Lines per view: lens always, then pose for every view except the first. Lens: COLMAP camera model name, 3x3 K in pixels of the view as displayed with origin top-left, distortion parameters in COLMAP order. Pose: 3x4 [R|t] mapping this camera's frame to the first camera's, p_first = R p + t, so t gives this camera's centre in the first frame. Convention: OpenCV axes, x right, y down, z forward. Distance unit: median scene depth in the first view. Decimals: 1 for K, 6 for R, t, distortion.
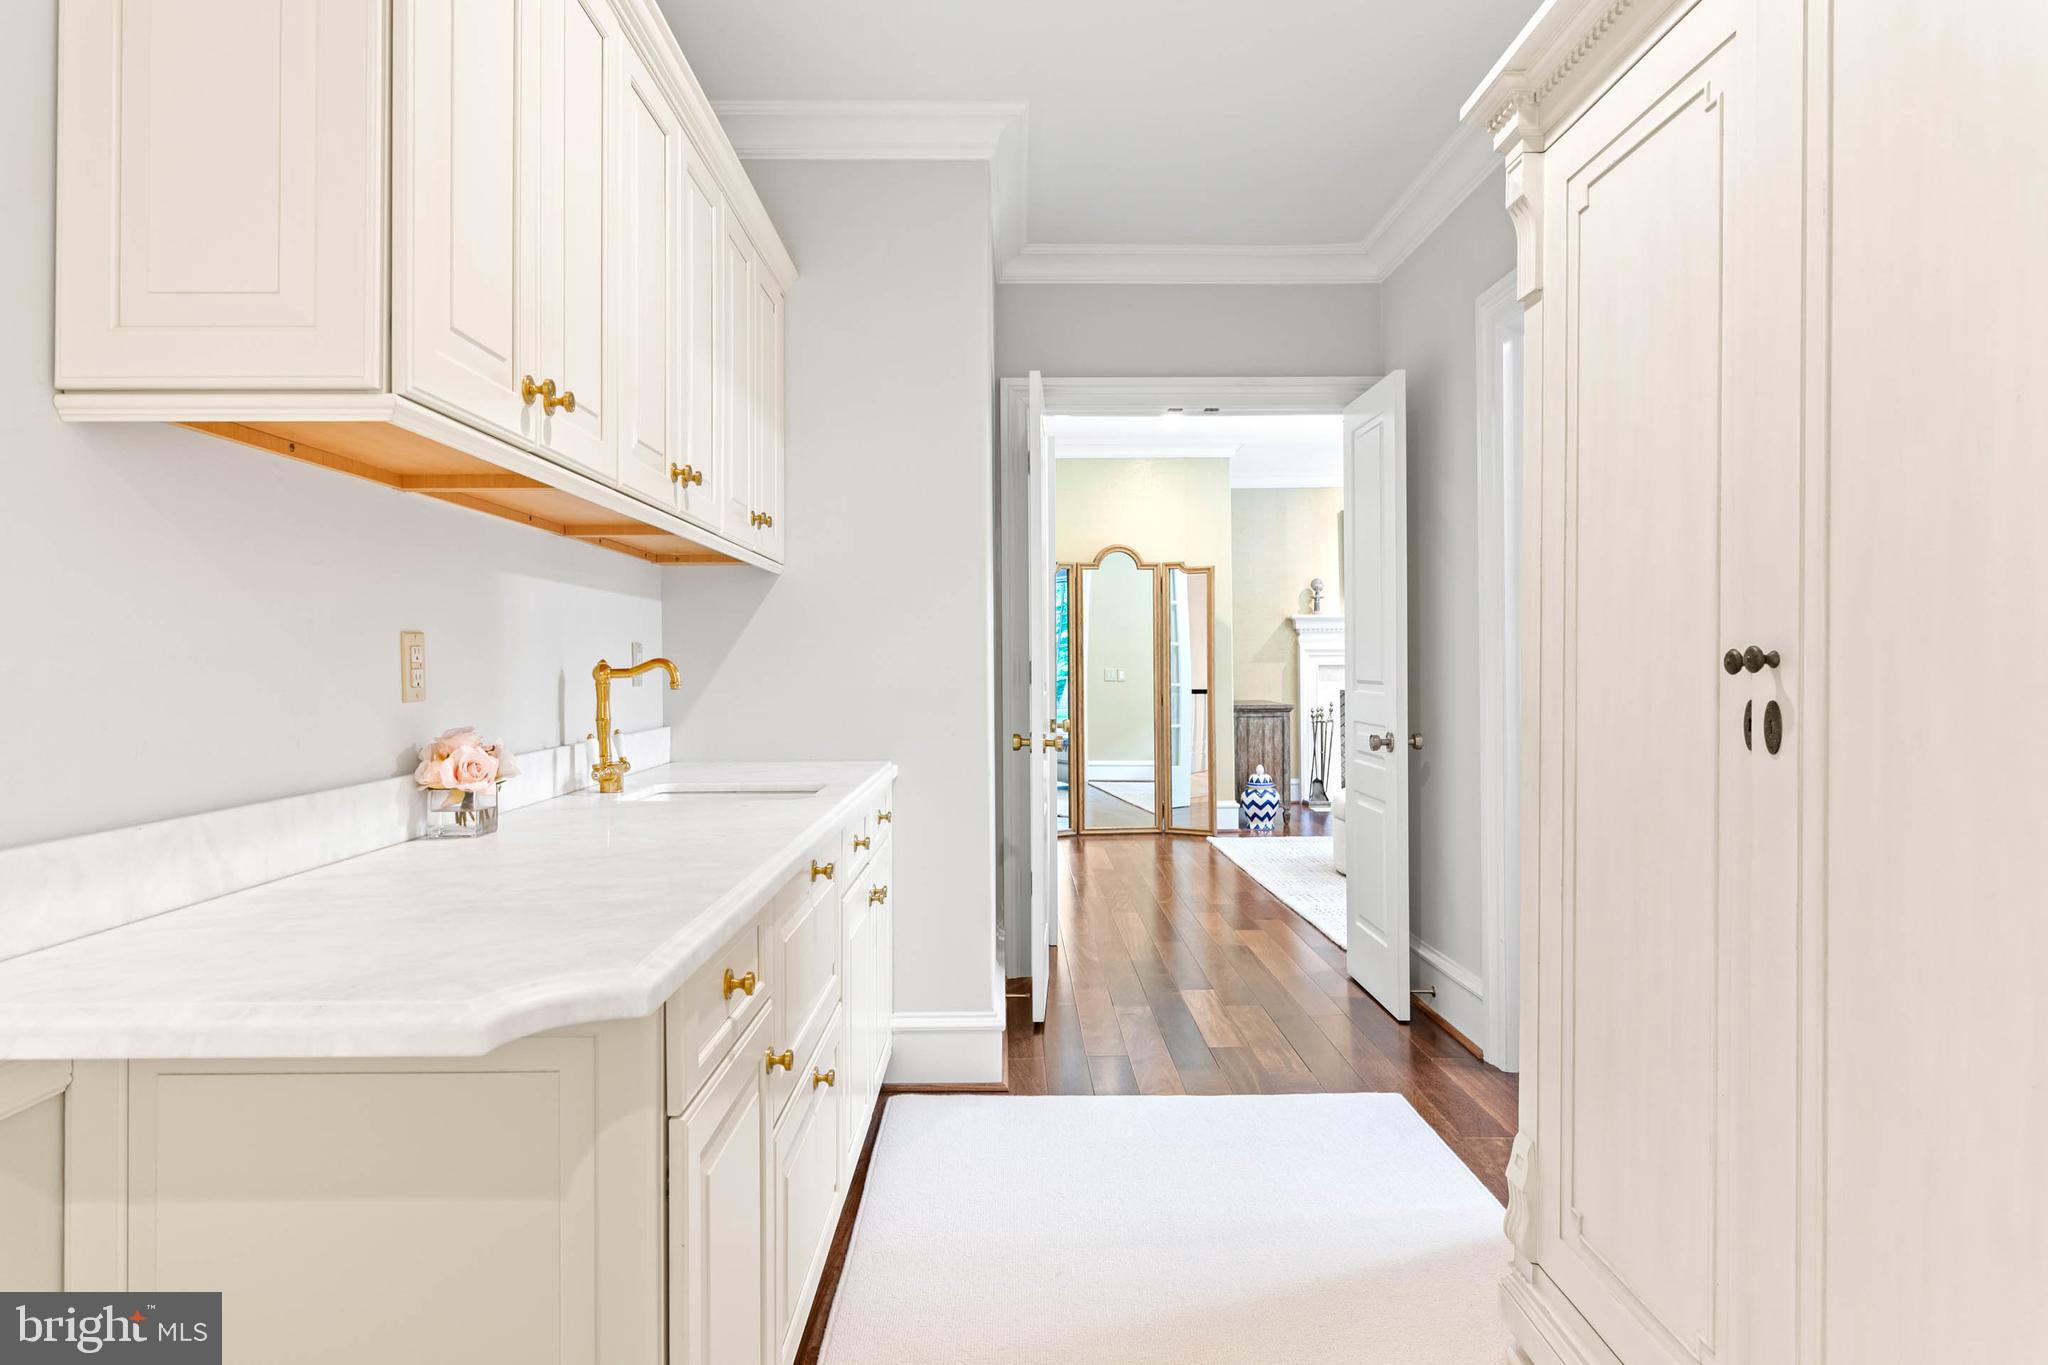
lens RADIAL K [[1195.7, 0, 1022.9], [0, 1195.7, 676.3], [0, 0, 1]] dist [-0.007378, -0.000587]
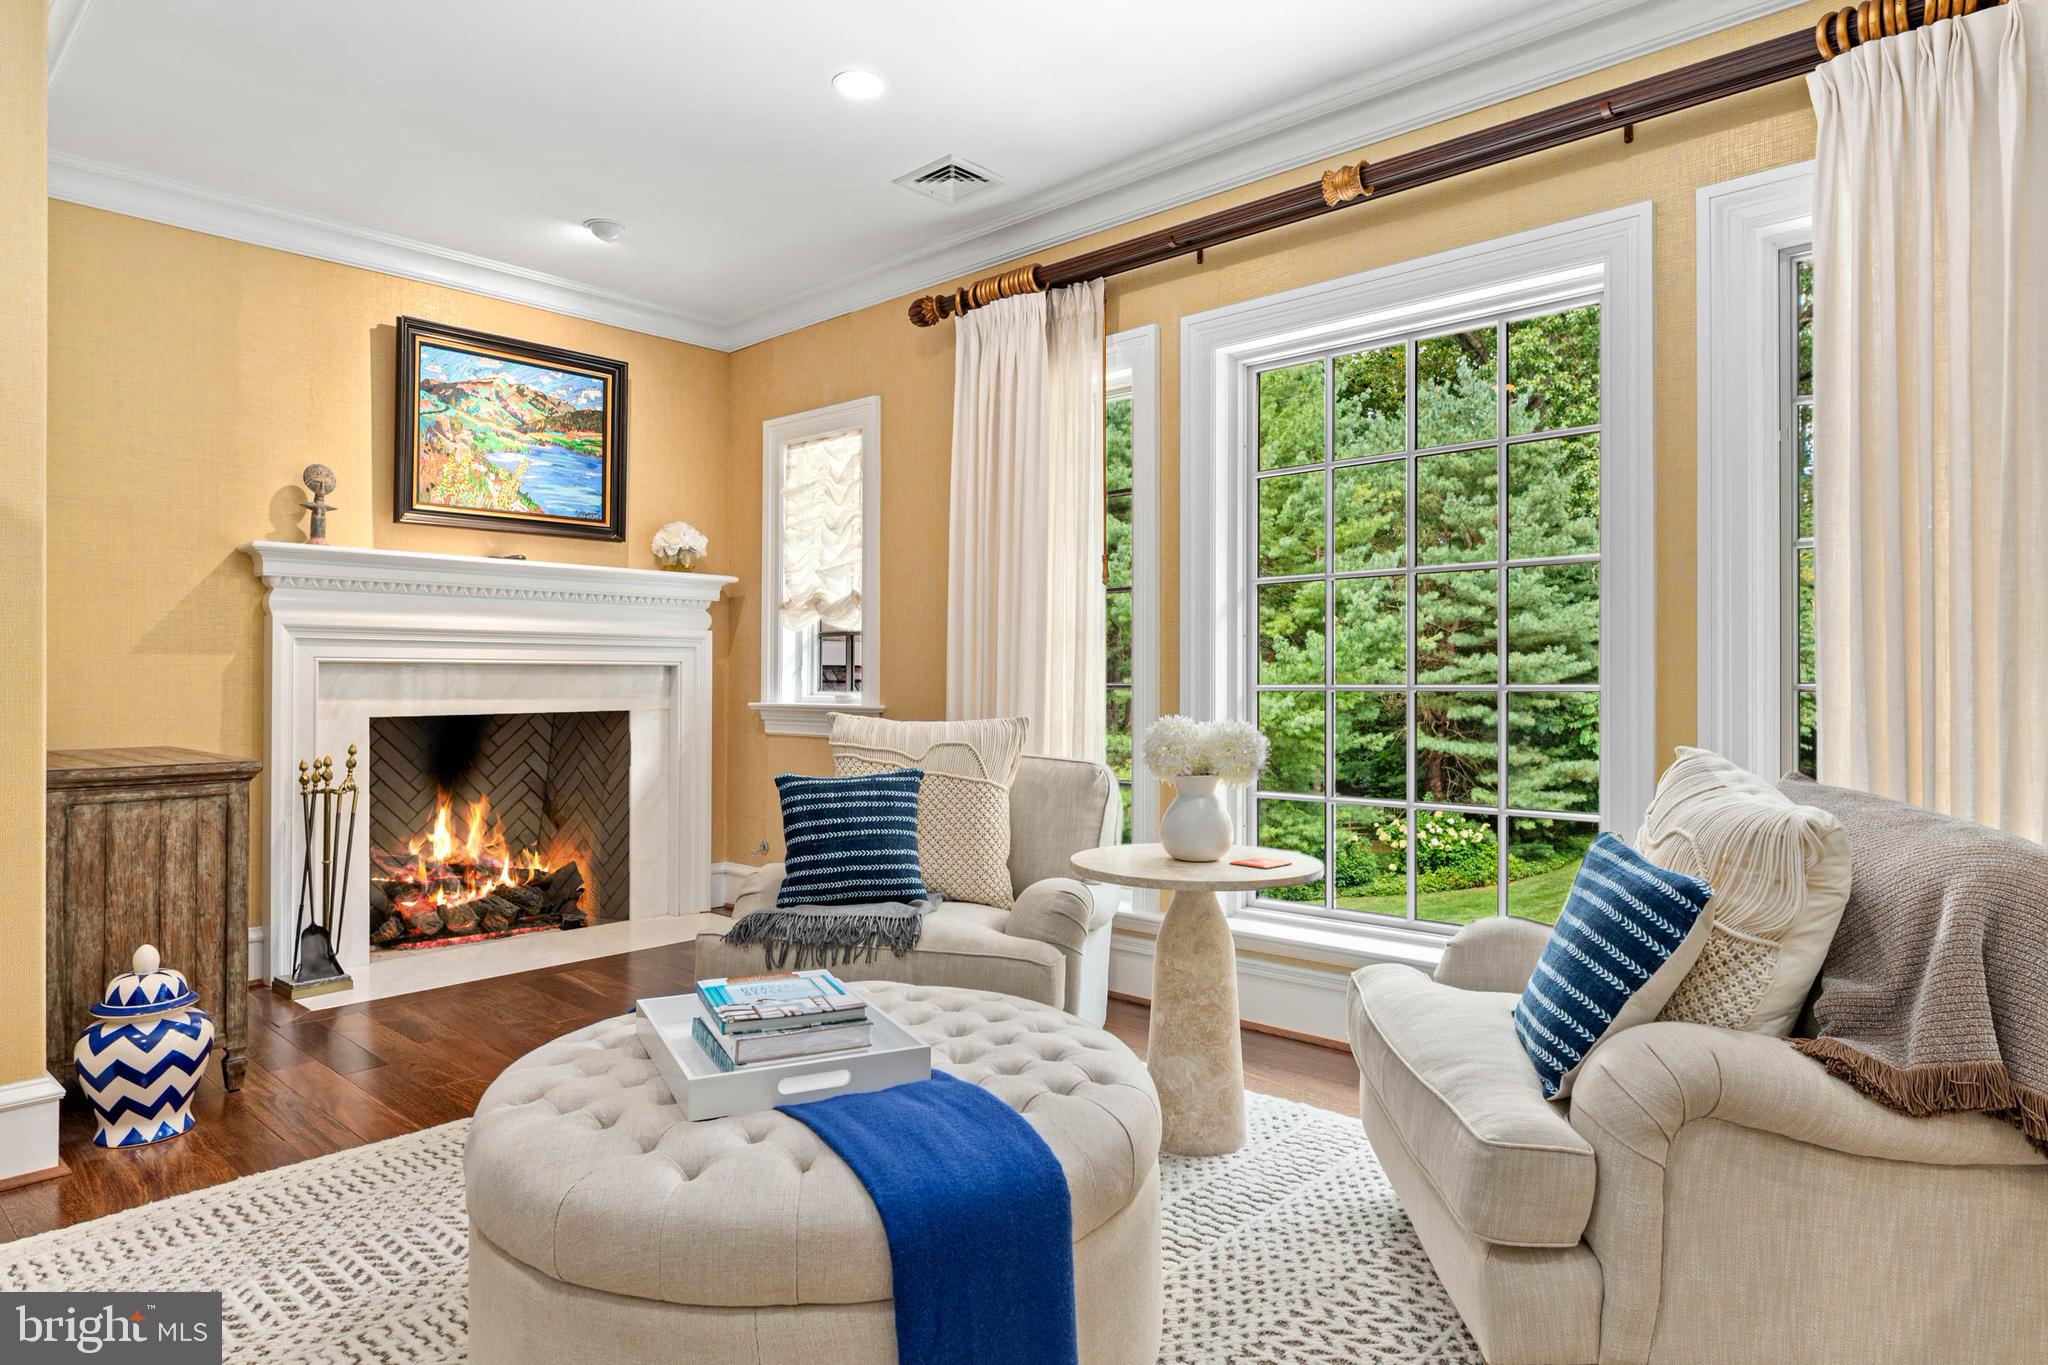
lens RADIAL K [[1195.7, 0, 1019.9], [0, 1195.7, 683.5], [0, 0, 1]] dist [-0.007378, -0.000587]
pose [[0.687083, 0.019480, 0.726317, 0.121058], [-0.009042, 0.999792, -0.018261, 0.004754], [-0.726522, 0.005979, 0.687117, 0.584136]]
